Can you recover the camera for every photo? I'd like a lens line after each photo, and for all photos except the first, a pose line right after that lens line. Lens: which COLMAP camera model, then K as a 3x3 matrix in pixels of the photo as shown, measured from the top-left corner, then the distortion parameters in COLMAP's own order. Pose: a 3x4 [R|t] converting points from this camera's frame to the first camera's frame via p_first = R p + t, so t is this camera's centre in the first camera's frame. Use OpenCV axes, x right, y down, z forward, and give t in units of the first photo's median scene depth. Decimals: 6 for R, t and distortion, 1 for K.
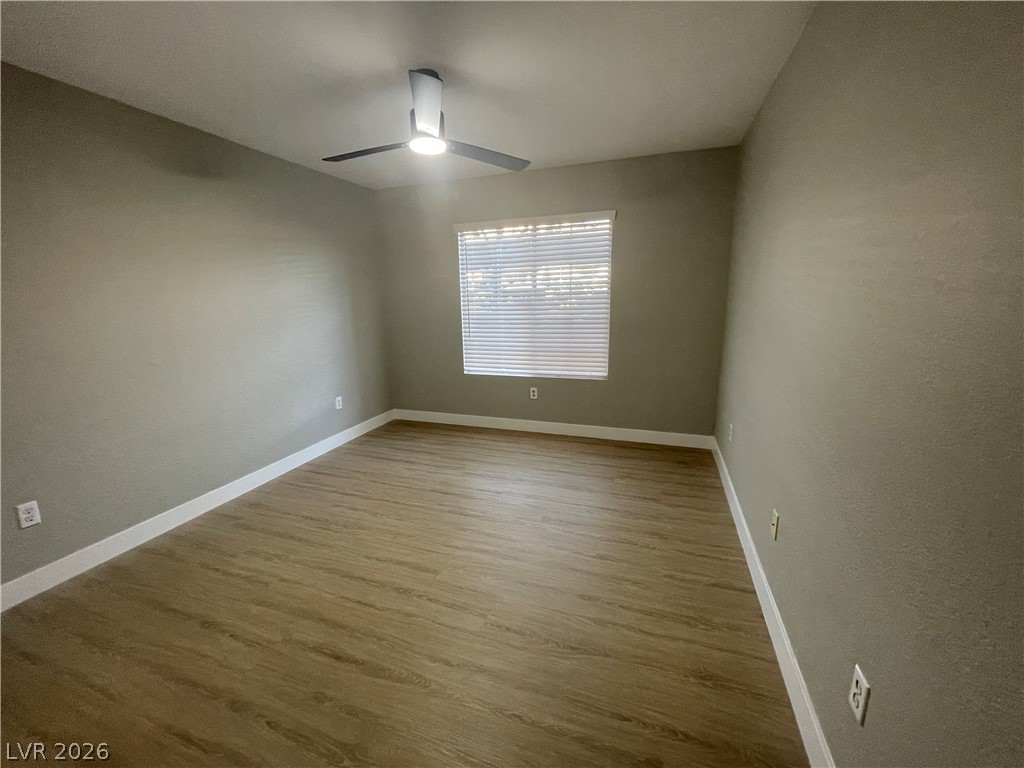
lens RADIAL K [[412.8, 0, 505.3], [0, 412.8, 386.1], [0, 0, 1]] dist [-0.000317, -0.000468]
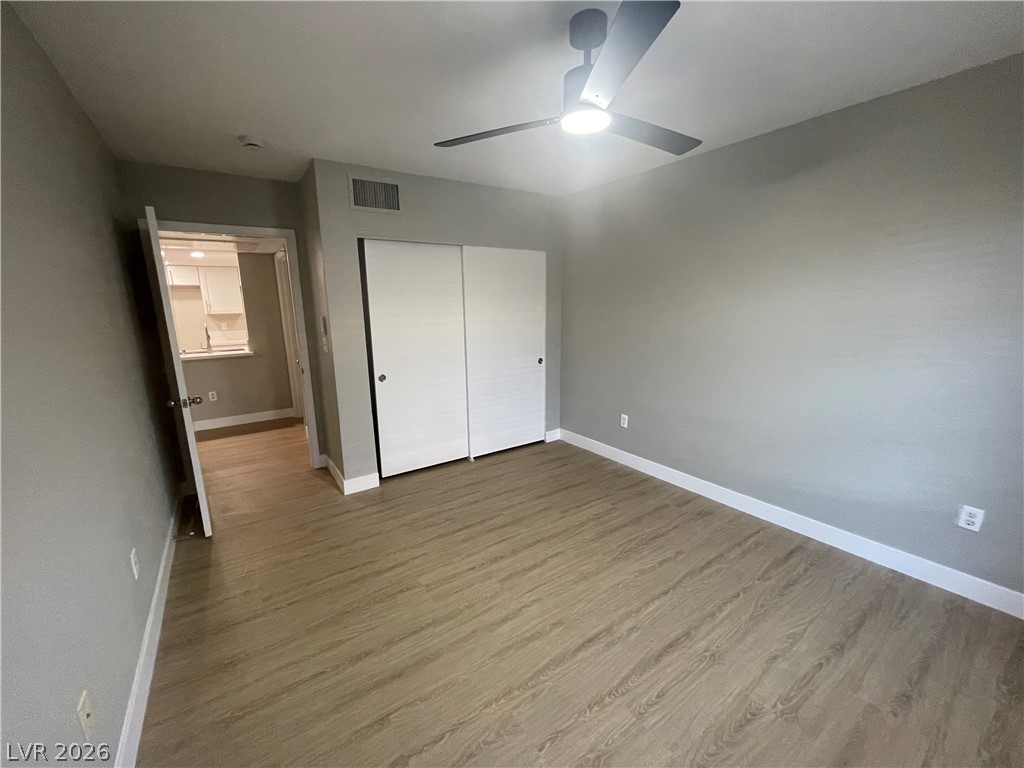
lens RADIAL K [[412.8, 0, 505.3], [0, 412.8, 386.1], [0, 0, 1]] dist [-0.000317, -0.000468]
pose [[-0.577680, 0.203438, -0.790506, 0.436981], [-0.149663, 0.925628, 0.347582, -0.294571], [0.802426, 0.319101, -0.504269, 1.077049]]
